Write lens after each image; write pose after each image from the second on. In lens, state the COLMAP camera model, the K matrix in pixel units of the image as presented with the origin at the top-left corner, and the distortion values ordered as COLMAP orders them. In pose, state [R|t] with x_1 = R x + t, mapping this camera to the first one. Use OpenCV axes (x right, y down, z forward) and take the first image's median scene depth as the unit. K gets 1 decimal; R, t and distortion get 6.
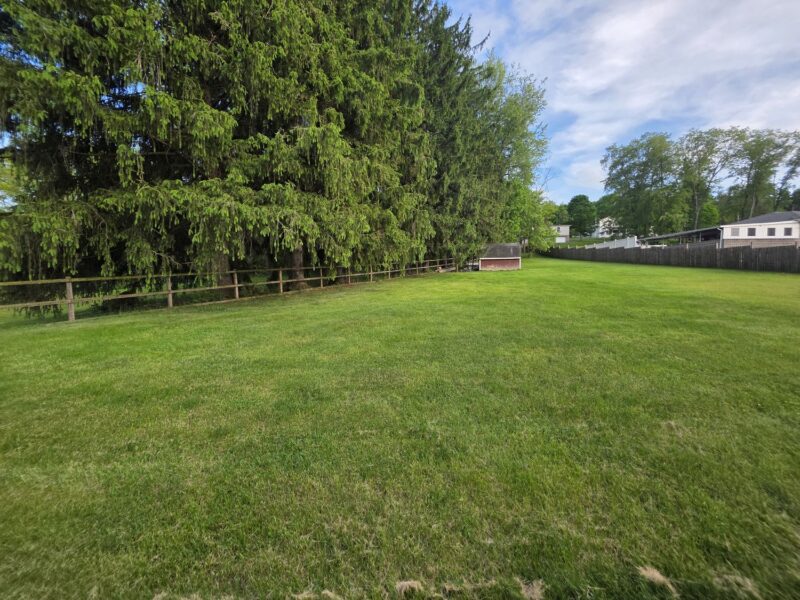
lens RADIAL K [[319.7, 0, 400.0], [0, 319.7, 300.0], [0, 0, 1]] dist [0.001110, 0.000083]
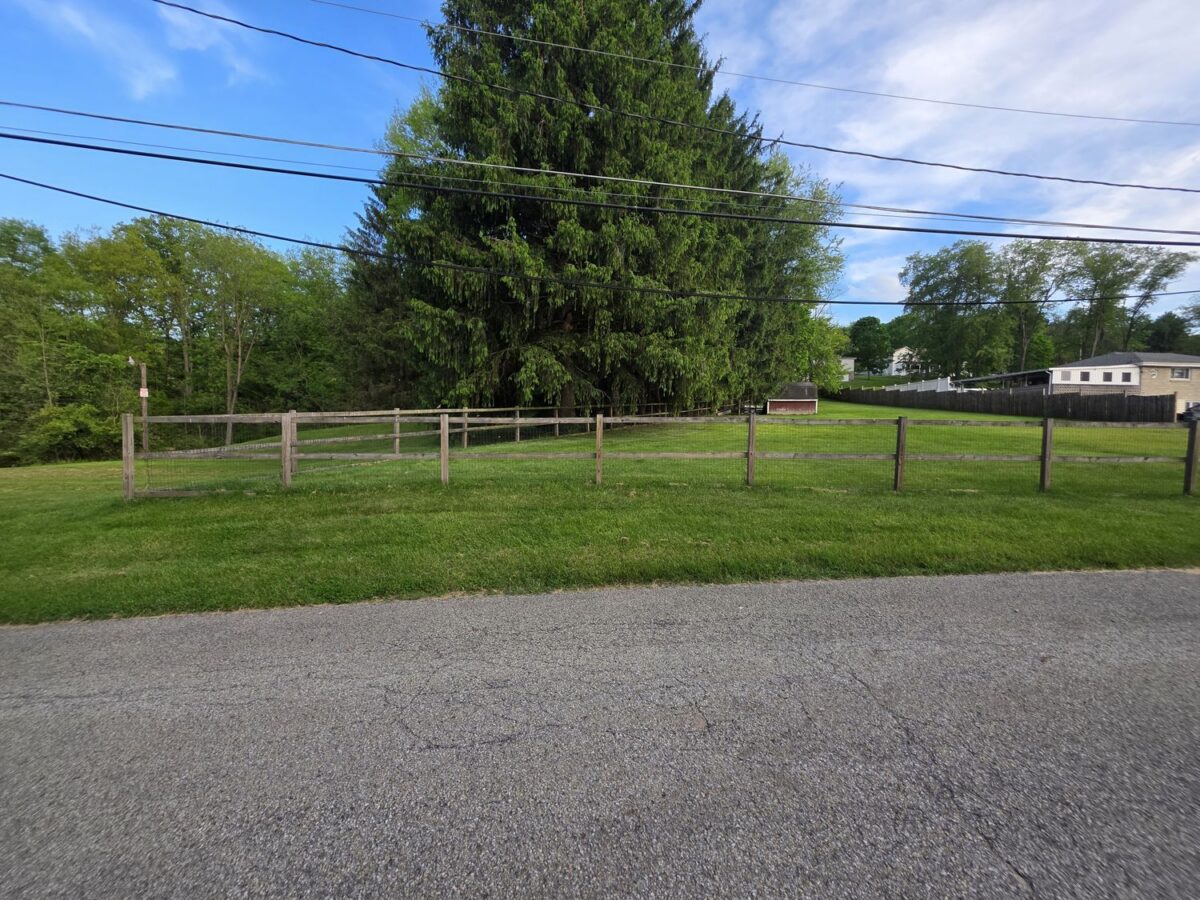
lens RADIAL K [[478.4, 0, 598.7], [0, 478.4, 449.8], [0, 0, 1]] dist [0.001168, 0.000095]
pose [[0.999597, 0.021527, 0.018498, -0.776314], [-0.021142, 0.999561, -0.020765, 0.132355], [-0.018937, 0.020366, 0.999613, -0.884578]]
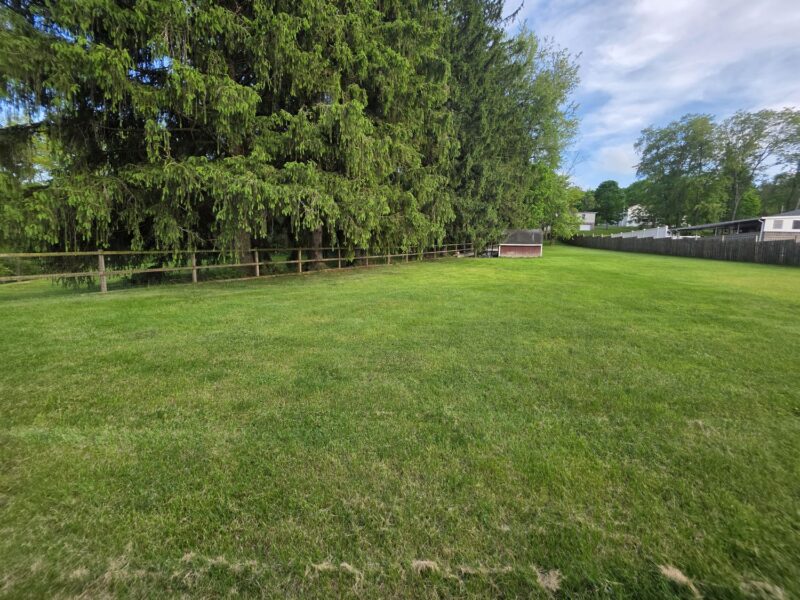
lens RADIAL K [[318.9, 0, 399.1], [0, 318.9, 299.8], [0, 0, 1]] dist [0.001168, 0.000095]
pose [[0.997962, 0.039571, -0.050060, -0.005866], [-0.036958, 0.997959, 0.052076, 0.000191], [0.052019, -0.050120, 0.997388, 0.004094]]
